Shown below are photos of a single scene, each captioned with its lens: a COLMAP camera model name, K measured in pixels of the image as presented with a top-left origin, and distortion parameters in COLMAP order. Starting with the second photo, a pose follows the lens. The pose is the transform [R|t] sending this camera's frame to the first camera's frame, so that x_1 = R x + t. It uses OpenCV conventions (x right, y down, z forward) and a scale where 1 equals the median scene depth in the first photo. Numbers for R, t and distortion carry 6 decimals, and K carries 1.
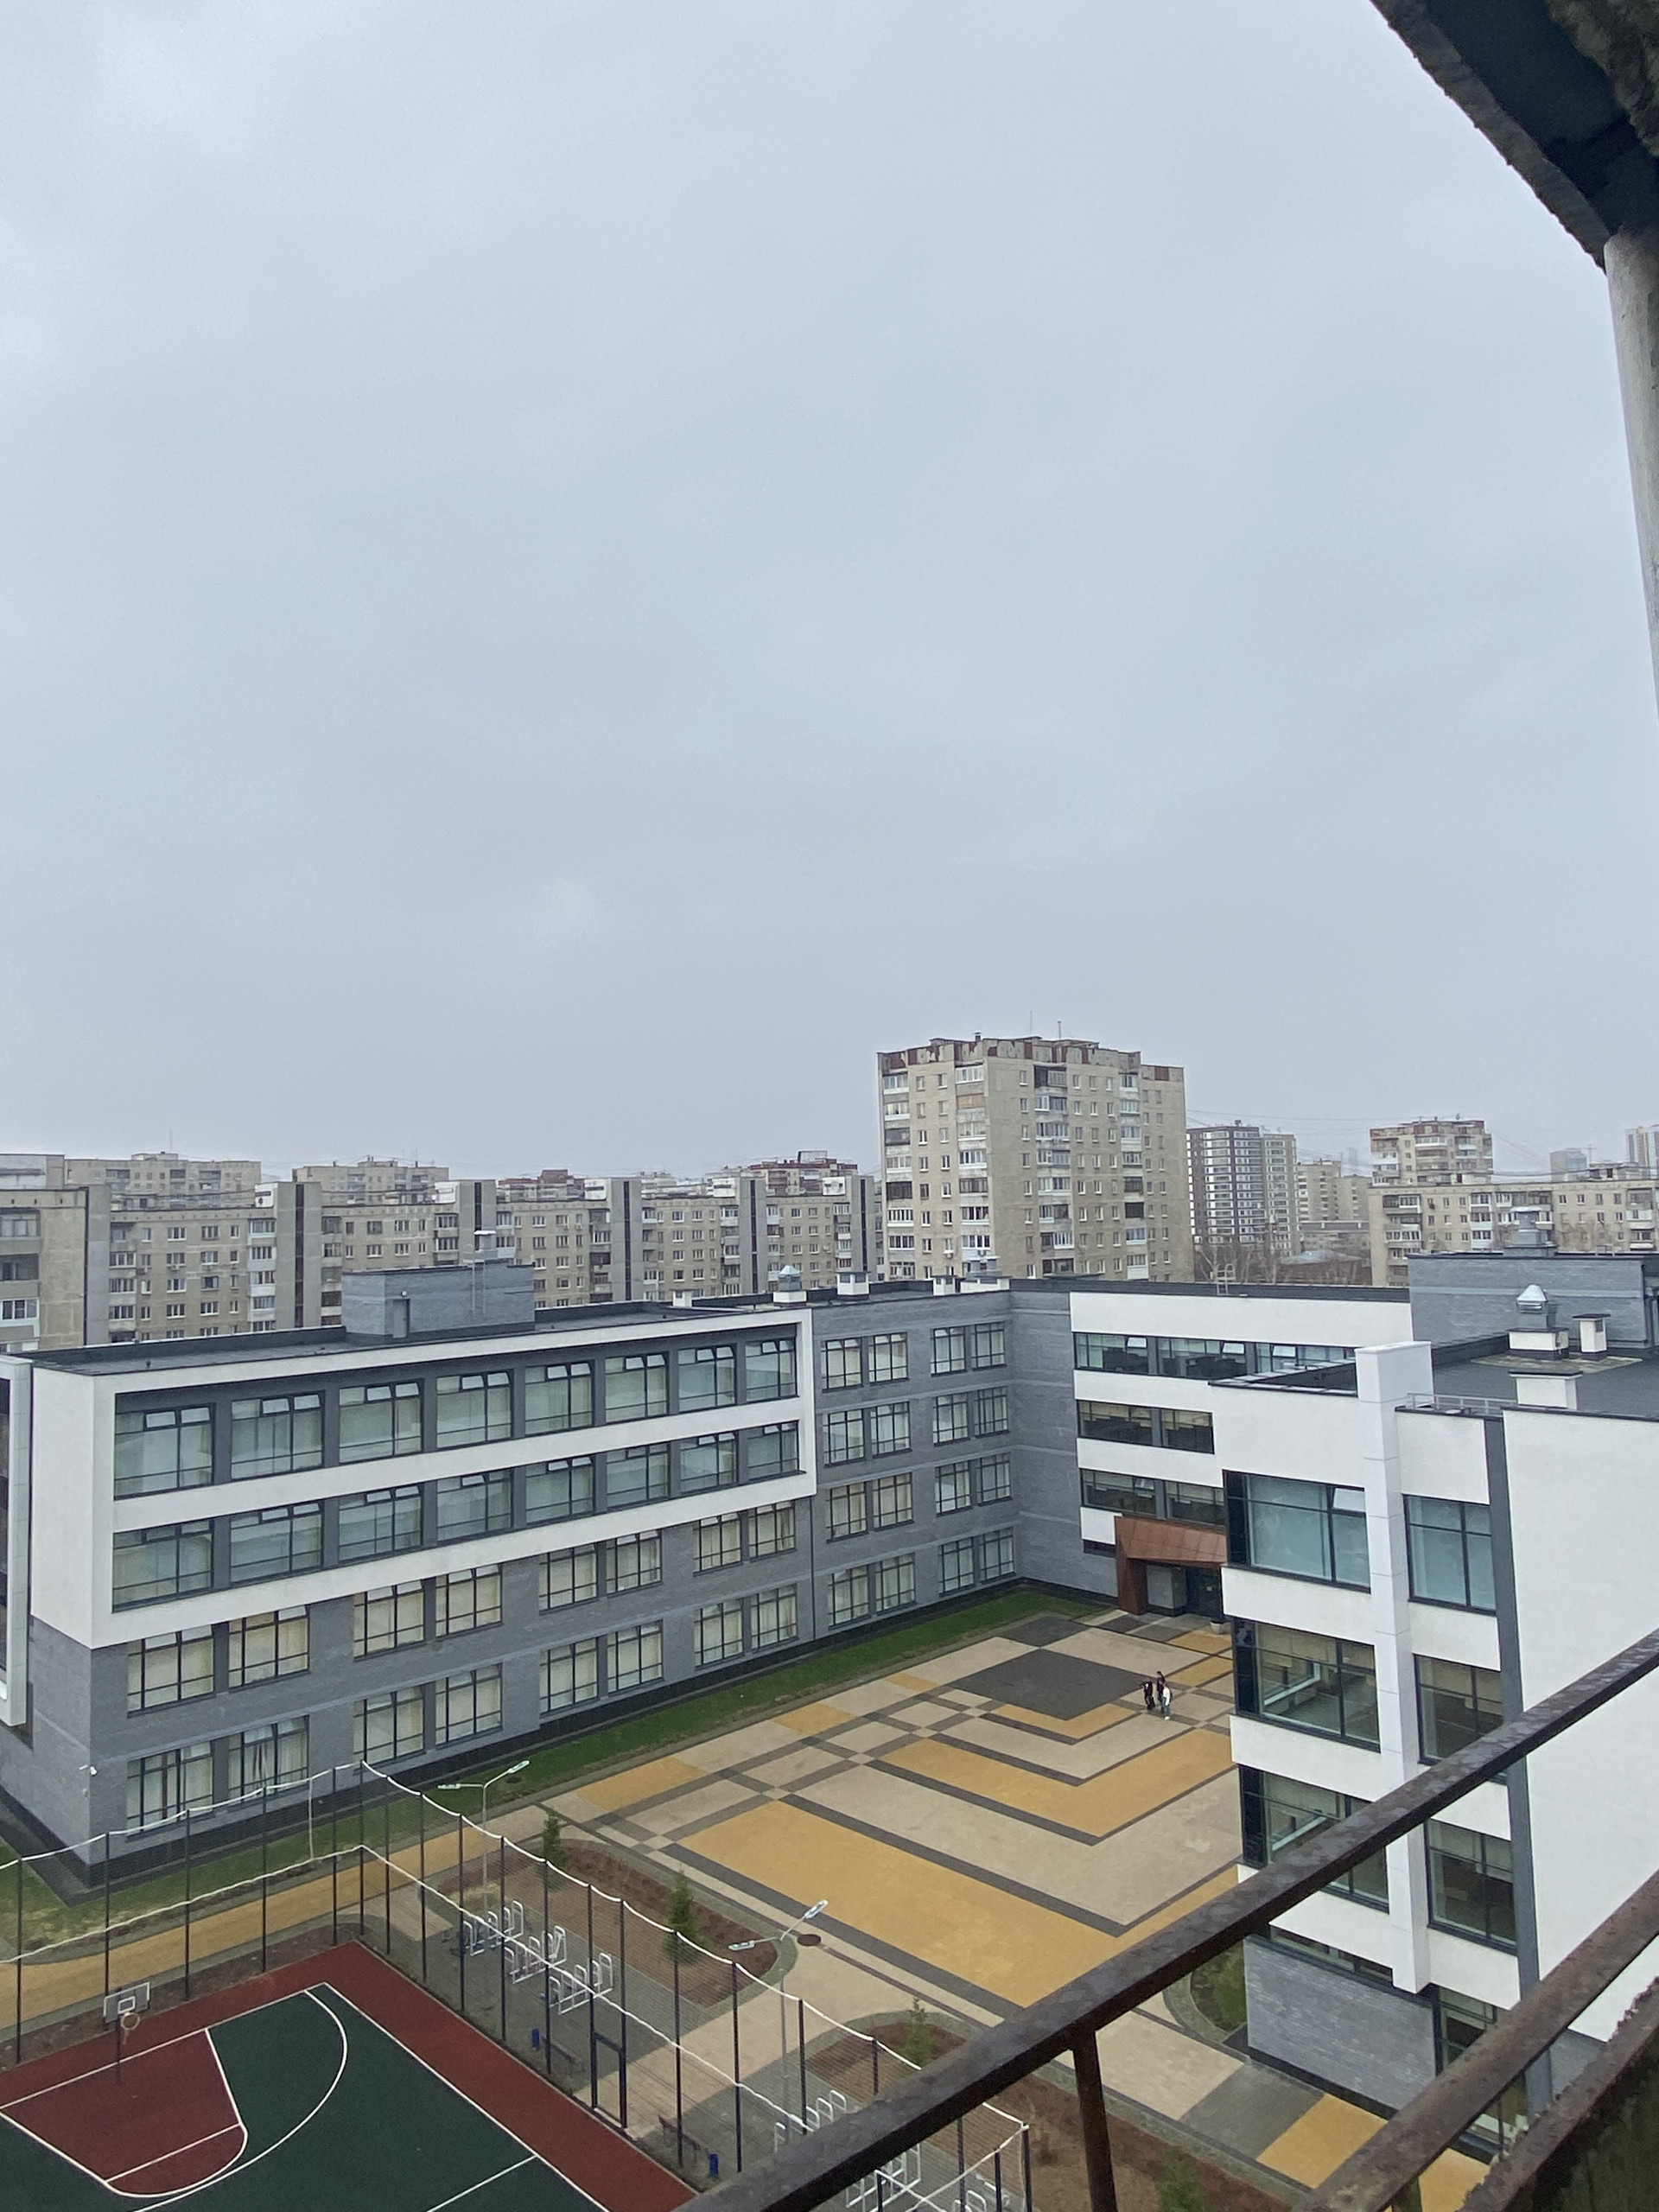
lens RADIAL K [[1494.9, 0, 820.9], [0, 1494.9, 1089.4], [0, 0, 1]] dist [0.114272, -0.165328]
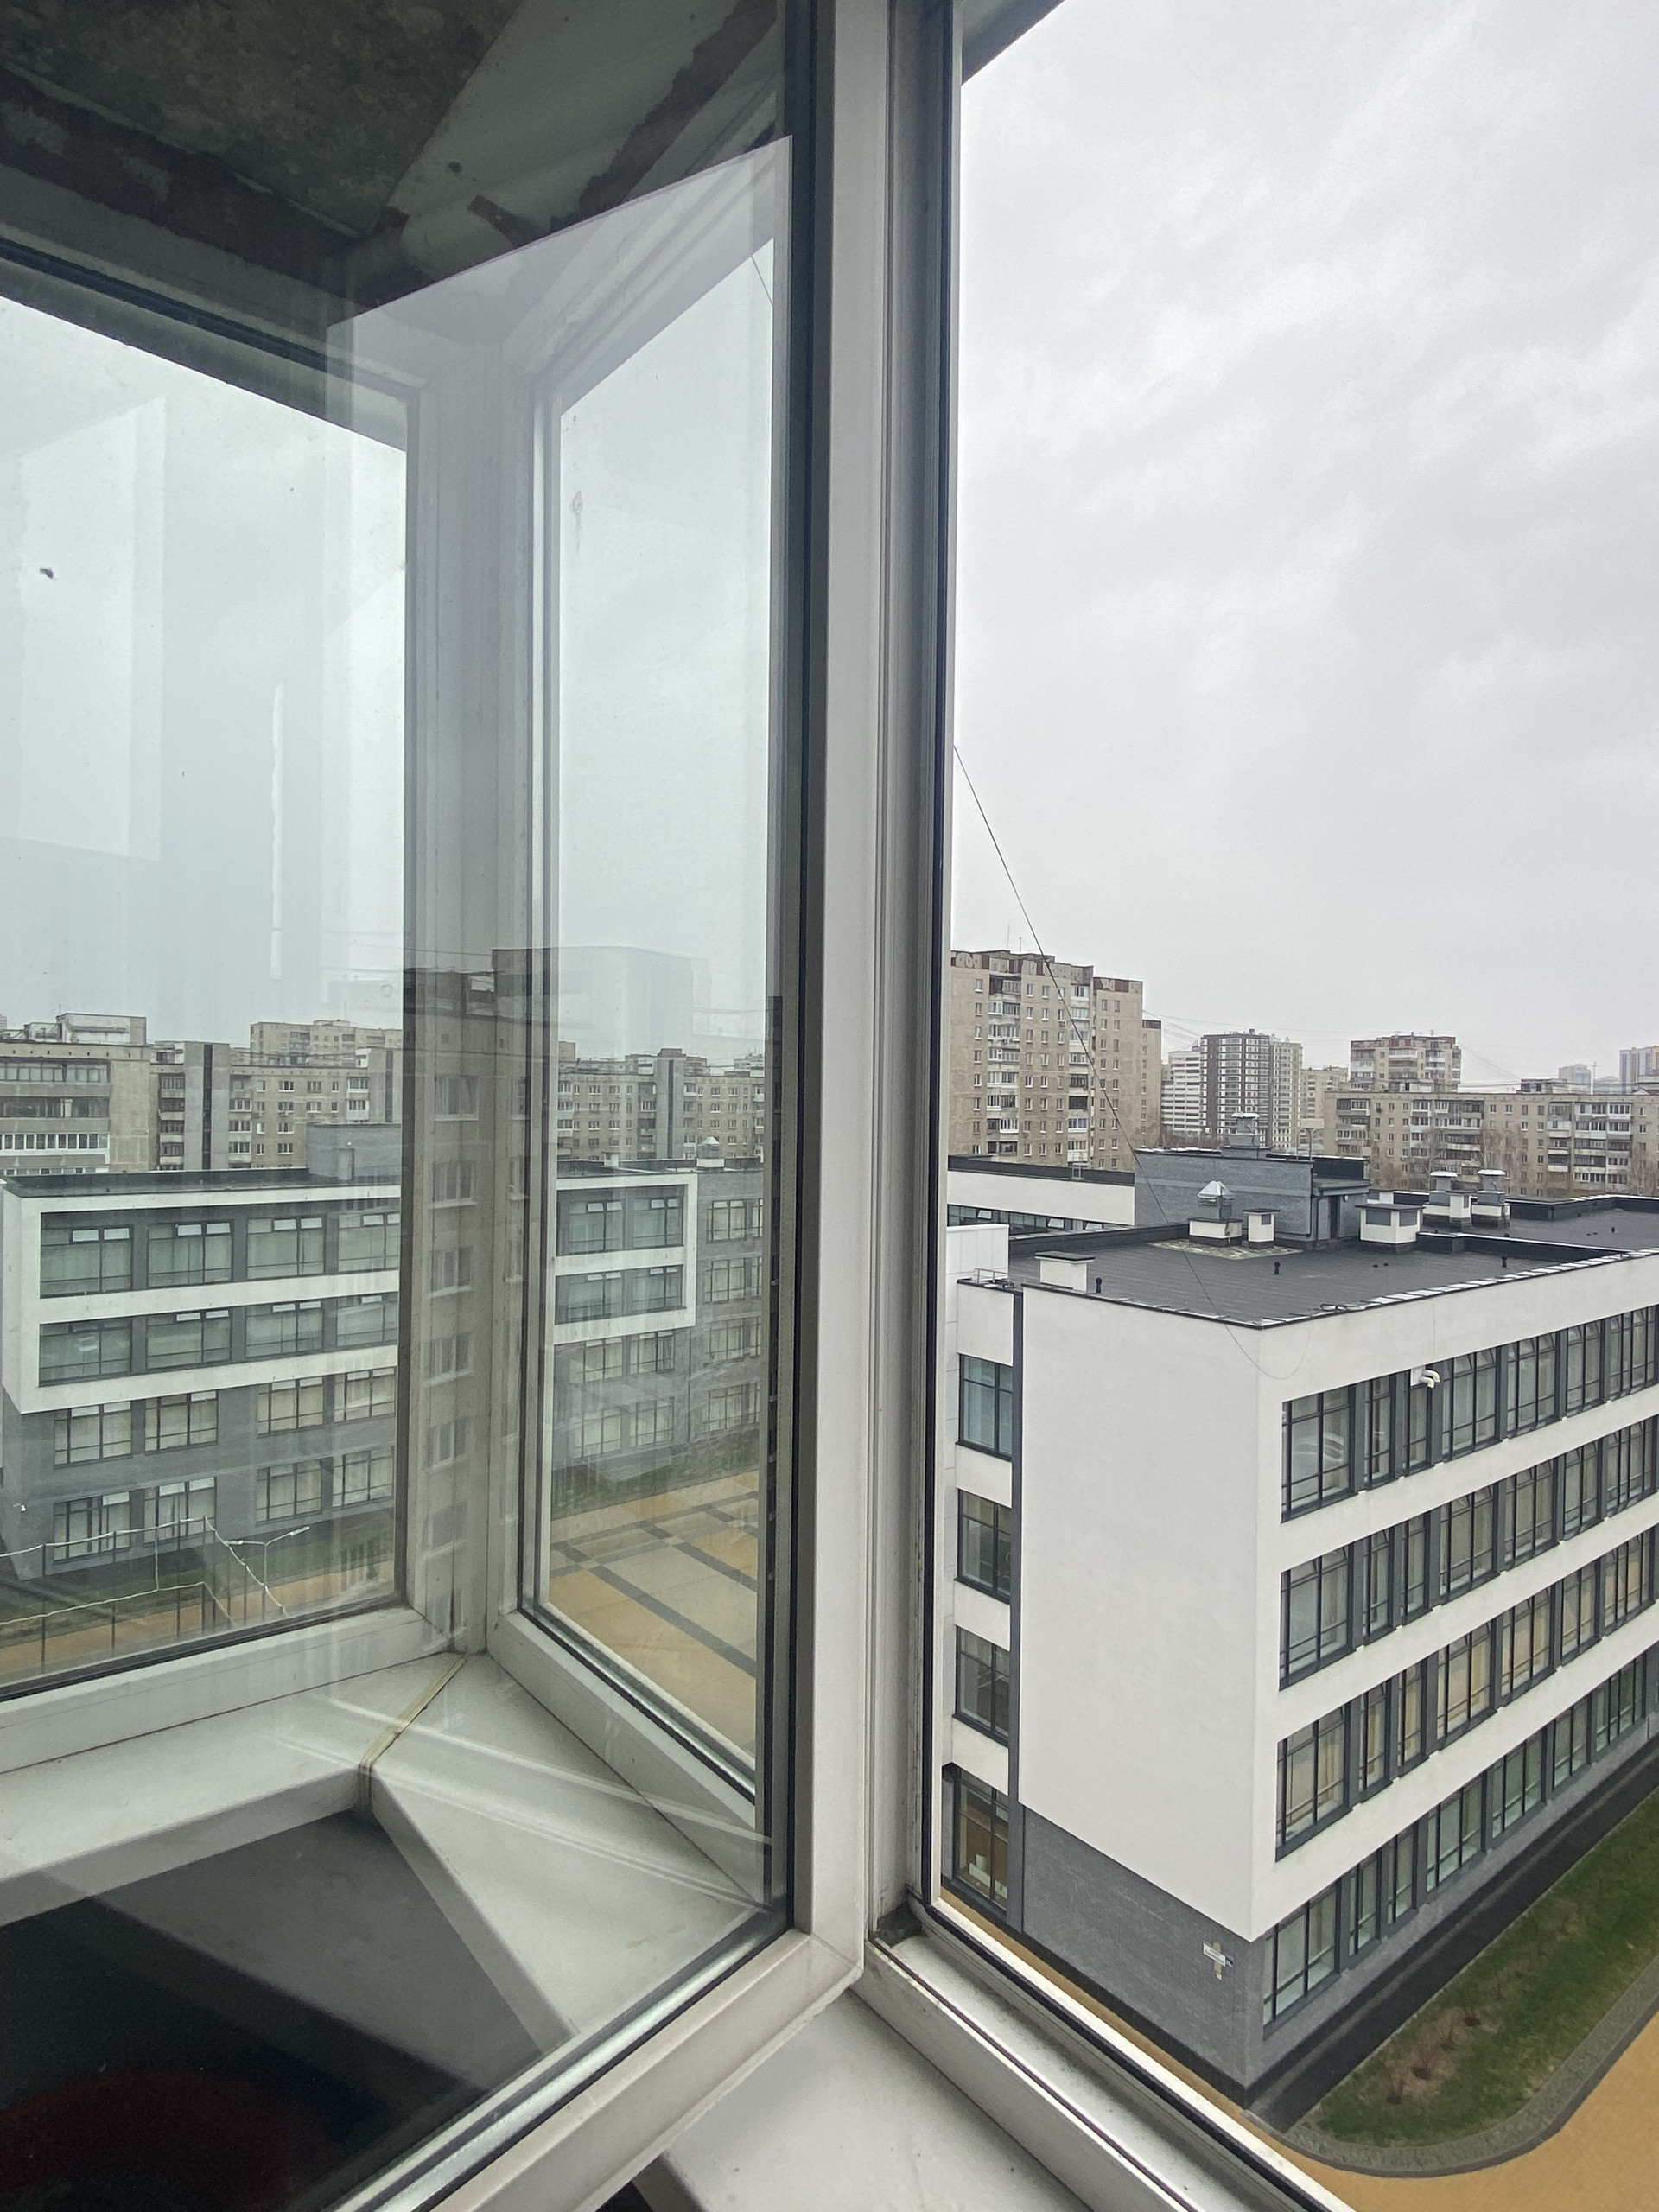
lens RADIAL K [[1258.9, 0, 875.3], [0, 1258.9, 1093.1], [0, 0, 1]] dist [0.095048, -0.116636]
pose [[0.995877, 0.043728, -0.079480, 0.217899], [-0.036969, 0.995729, 0.084603, -0.006786], [0.082840, -0.081316, 0.993240, 0.027302]]
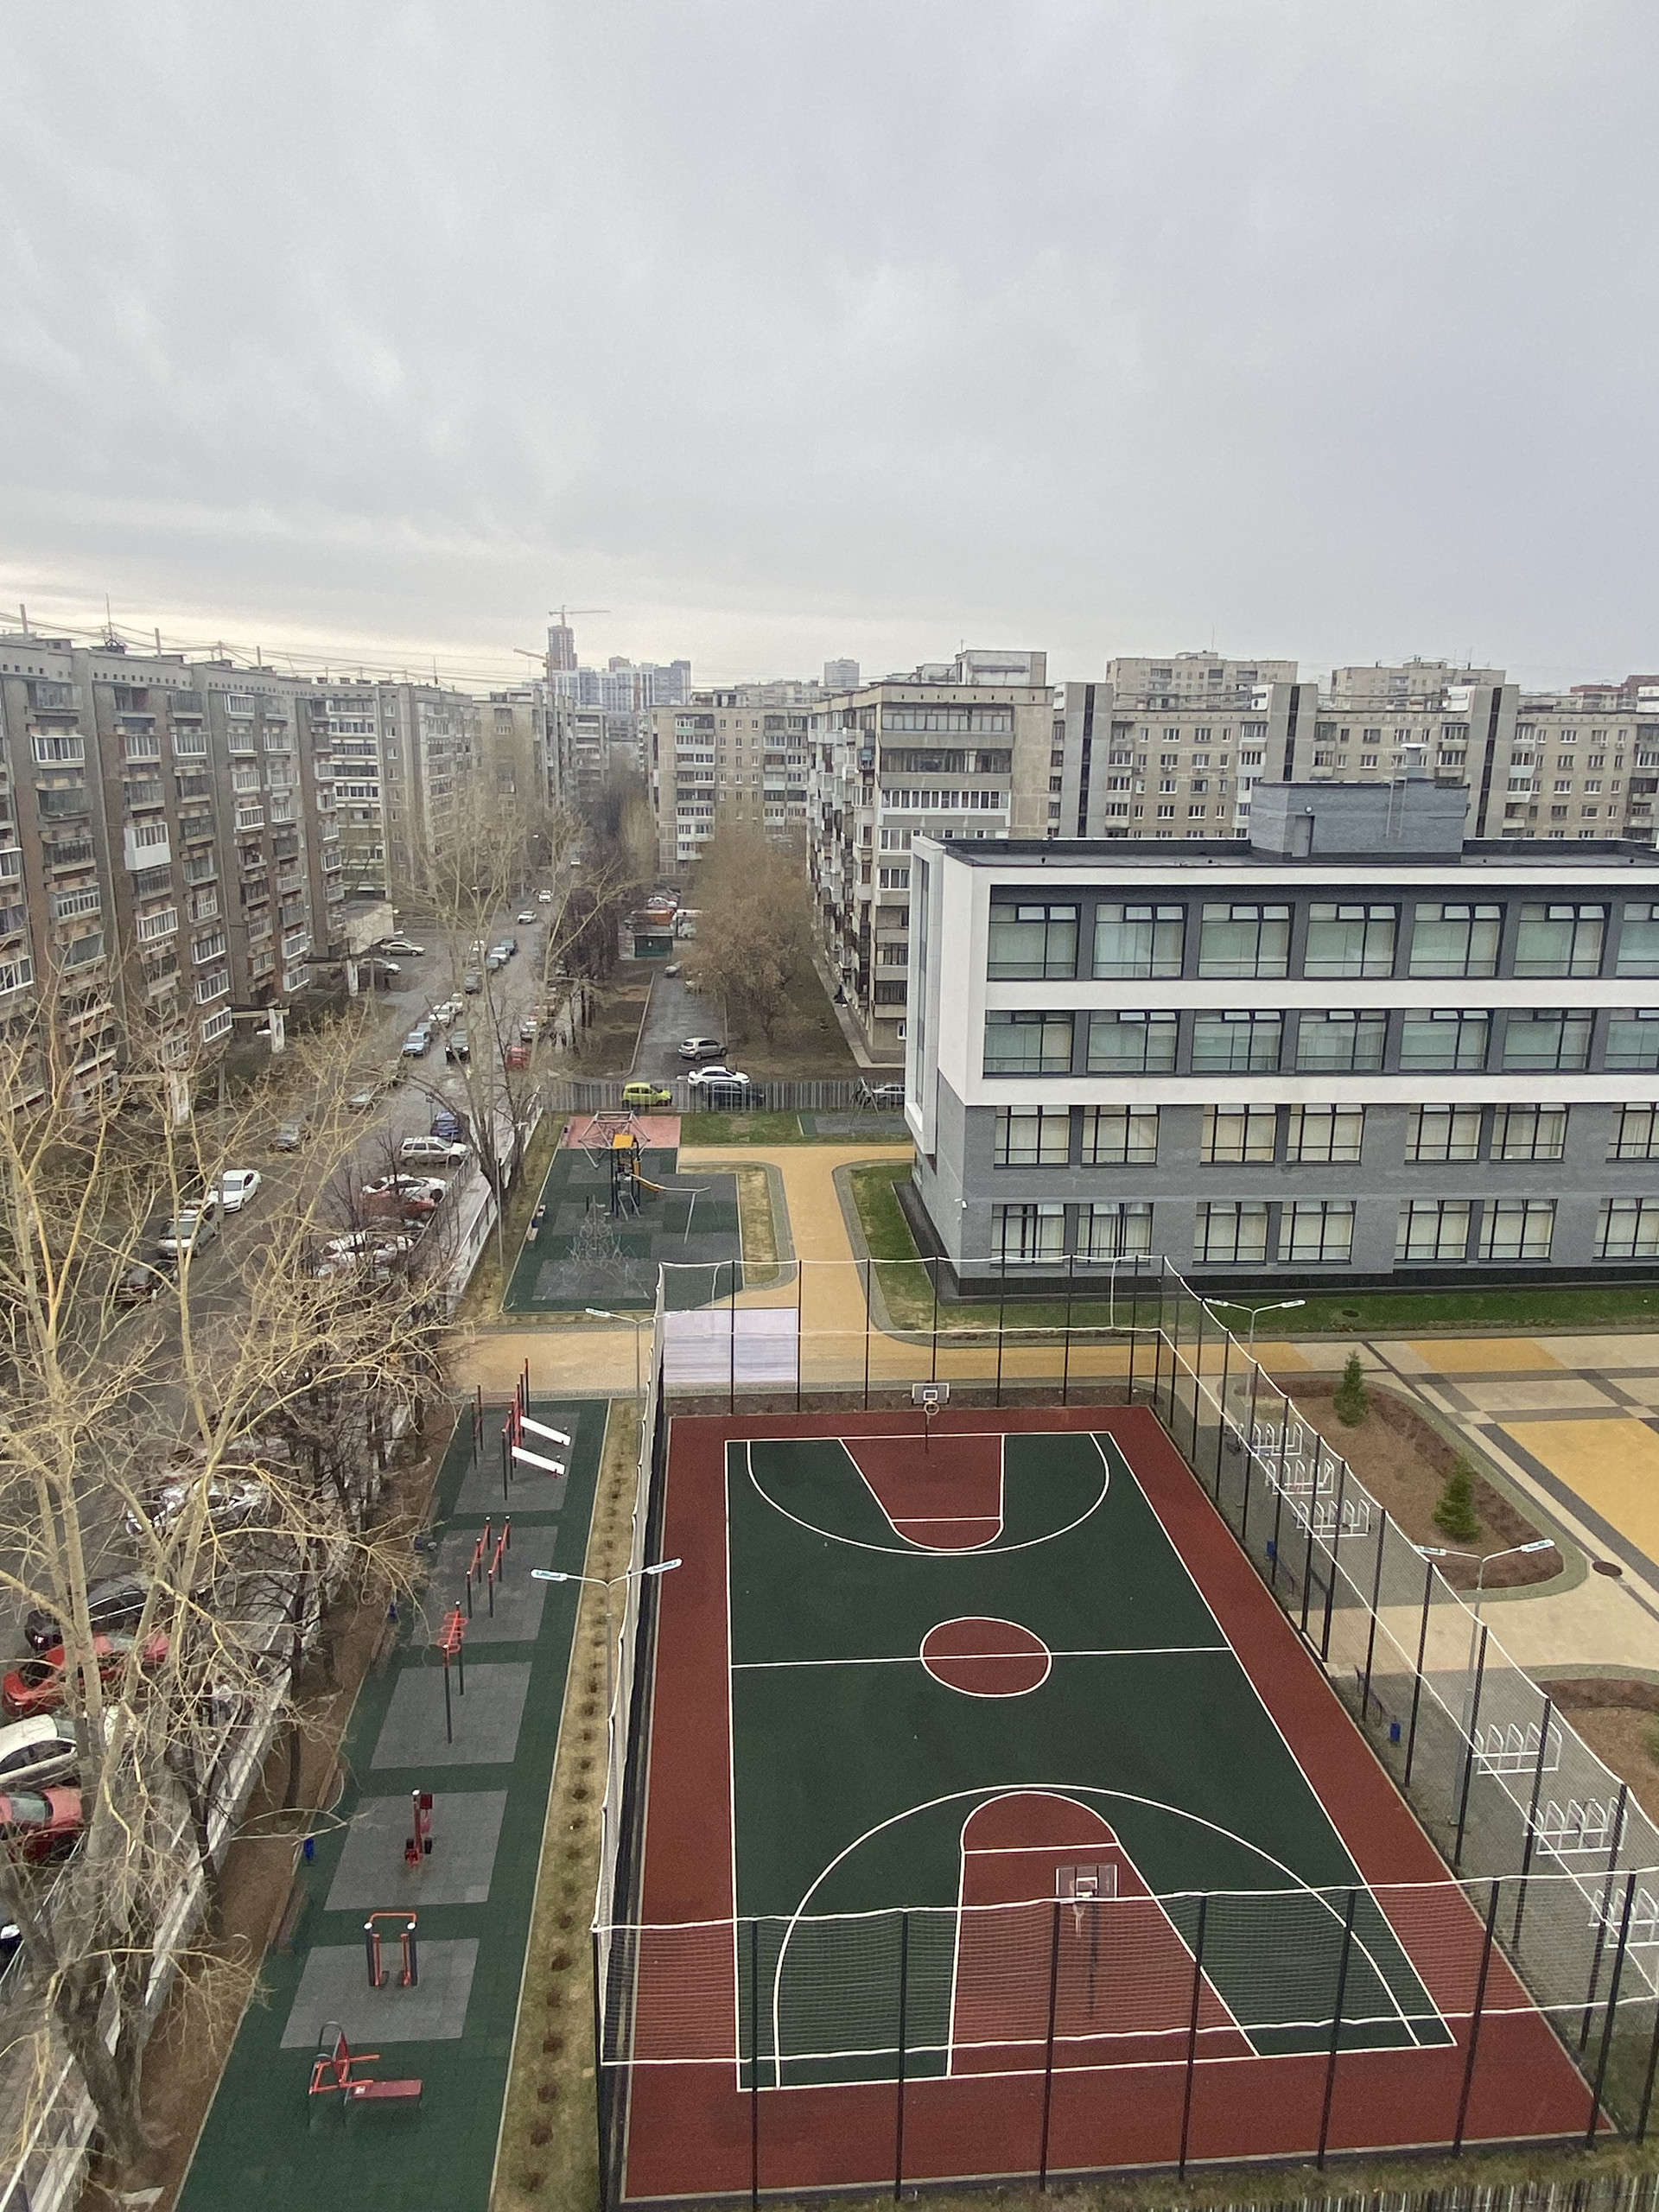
lens RADIAL K [[1494.9, 0, 820.9], [0, 1494.9, 1089.4], [0, 0, 1]] dist [0.114272, -0.165328]
pose [[0.773035, 0.184090, -0.607065, 0.086733], [0.017088, 0.950577, 0.310019, 0.005287], [0.634133, -0.250029, 0.731683, 0.086966]]
